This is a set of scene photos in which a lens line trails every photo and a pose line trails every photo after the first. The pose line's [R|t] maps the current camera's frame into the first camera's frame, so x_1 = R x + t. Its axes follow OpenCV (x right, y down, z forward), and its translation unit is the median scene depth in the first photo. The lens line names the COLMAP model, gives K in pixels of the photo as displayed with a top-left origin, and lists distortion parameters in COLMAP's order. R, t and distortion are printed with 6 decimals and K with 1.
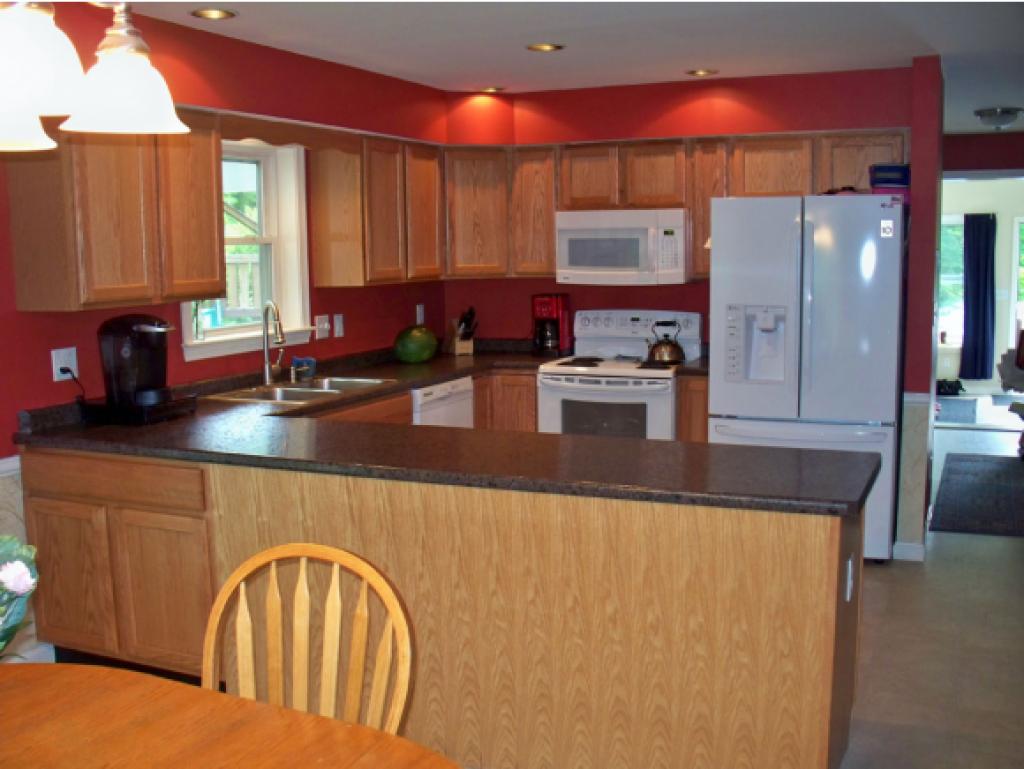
lens RADIAL K [[1072.1, 0, 513.4], [0, 1072.1, 399.9], [0, 0, 1]] dist [-0.212298, 0.234541]
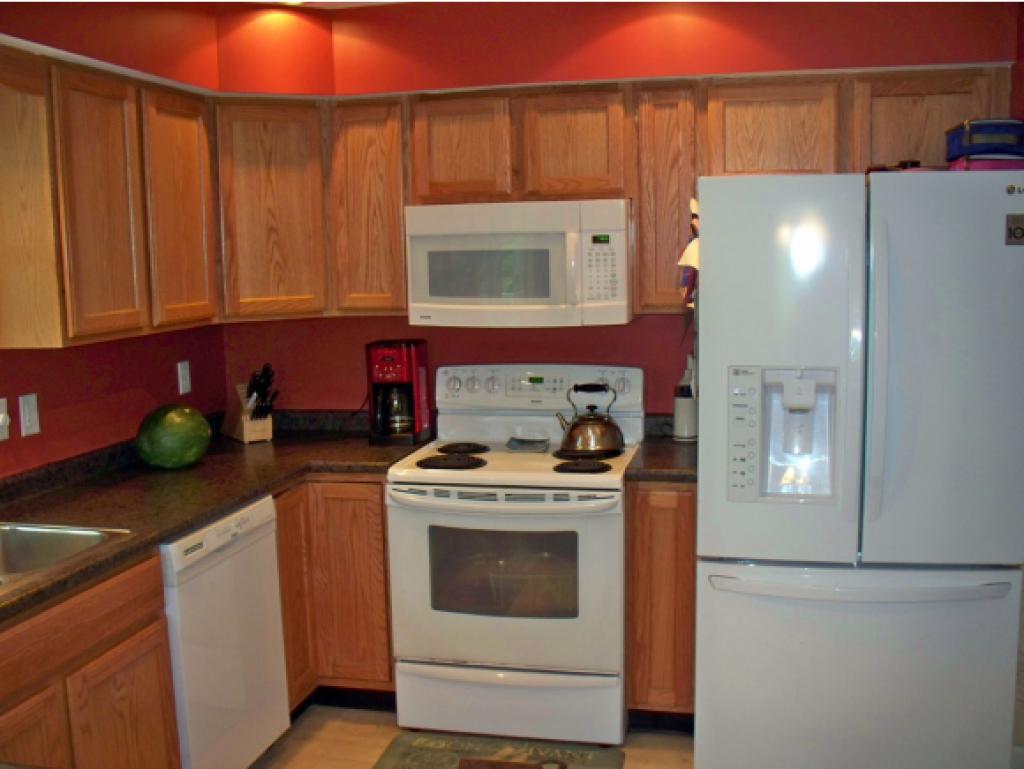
lens RADIAL K [[1072.1, 0, 513.4], [0, 1072.1, 399.9], [0, 0, 1]] dist [-0.212298, 0.234541]
pose [[0.981829, -0.033174, 0.186843, -0.016077], [0.034481, 0.999398, -0.003748, -0.064220], [-0.186606, 0.010122, 0.982383, 0.405917]]
